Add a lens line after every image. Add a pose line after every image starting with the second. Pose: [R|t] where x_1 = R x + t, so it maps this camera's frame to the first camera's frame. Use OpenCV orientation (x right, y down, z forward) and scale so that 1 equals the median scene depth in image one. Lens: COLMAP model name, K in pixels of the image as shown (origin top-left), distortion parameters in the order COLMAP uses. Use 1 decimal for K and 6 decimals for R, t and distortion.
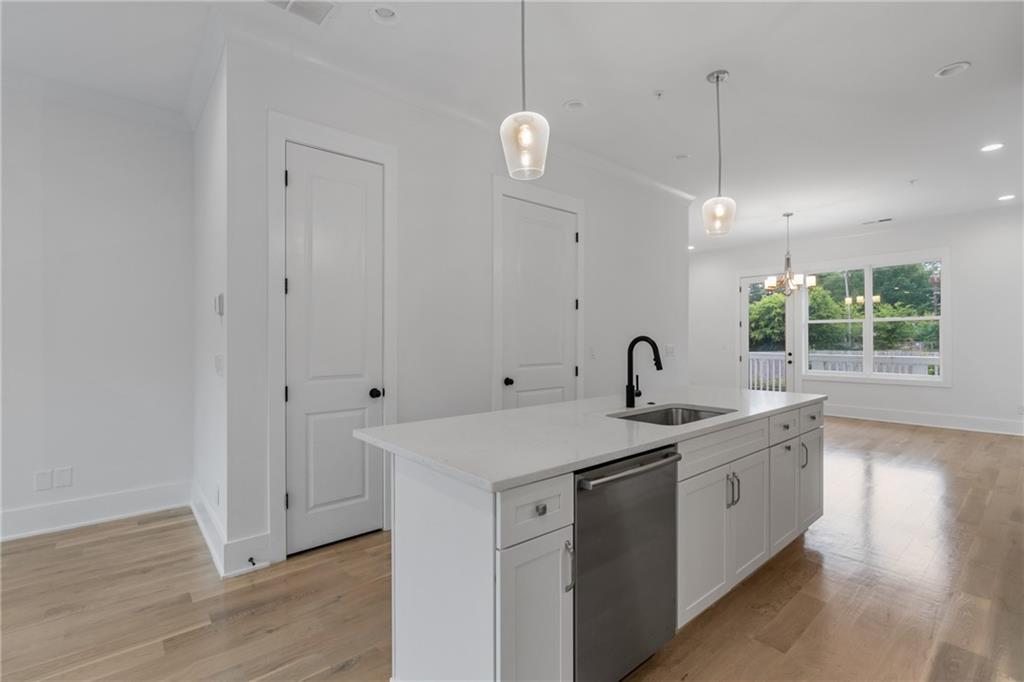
lens RADIAL K [[461.4, 0, 511.4], [0, 461.4, 339.4], [0, 0, 1]] dist [-0.006184, 0.000616]
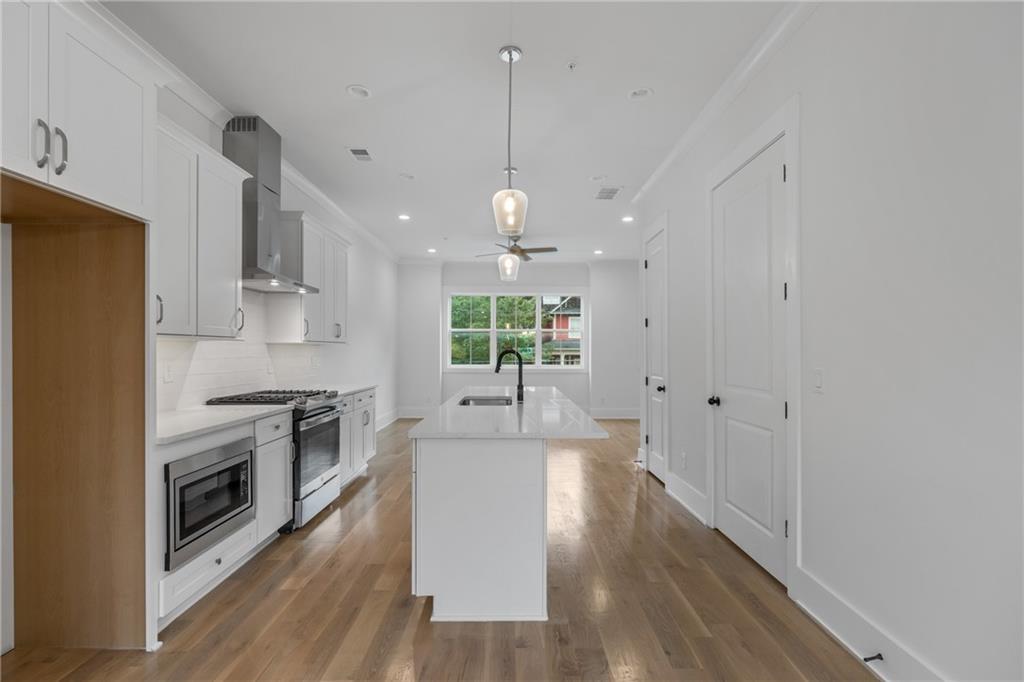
lens RADIAL K [[461.9, 0, 517.1], [0, 461.9, 351.6], [0, 0, 1]] dist [-0.005539, 0.000019]
pose [[-0.638507, 0.001109, -0.769615, 0.529787], [-0.003239, 0.999986, 0.004129, -0.002517], [0.769609, 0.005129, -0.638495, 0.745080]]
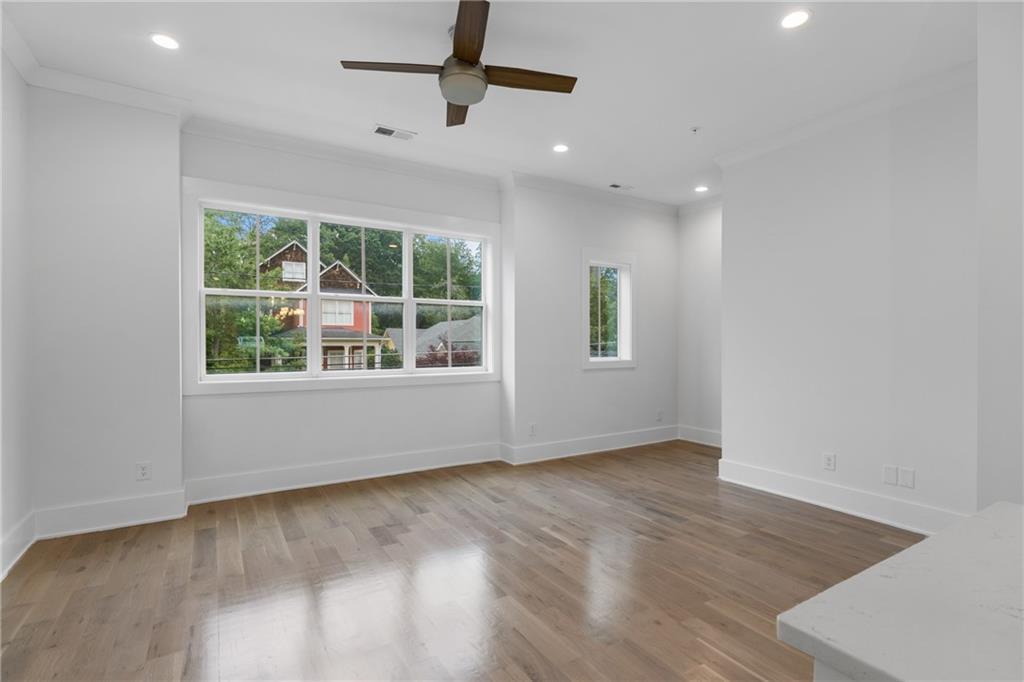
lens RADIAL K [[489.9, 0, 512.3], [0, 489.9, 344.7], [0, 0, 1]] dist [-0.002899, 0.000462]
pose [[-0.159415, 0.008369, -0.987176, 0.104800], [-0.000648, 0.999963, 0.008582, -0.000208], [0.987211, 0.002007, -0.159404, 0.150508]]
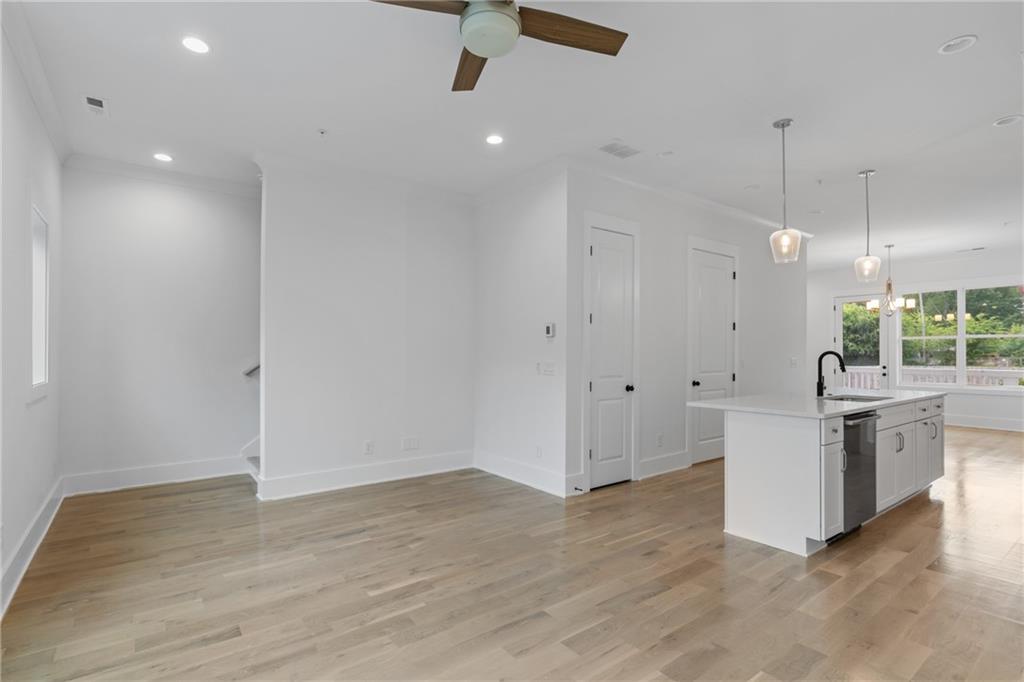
lens RADIAL K [[492.9, 0, 505.0], [0, 492.9, 350.5], [0, 0, 1]] dist [-0.002376, -0.000051]
pose [[0.997705, 0.003357, -0.067629, -0.280601], [-0.003688, 0.999982, -0.004768, 0.001207], [0.067612, 0.005007, 0.997699, -0.300550]]
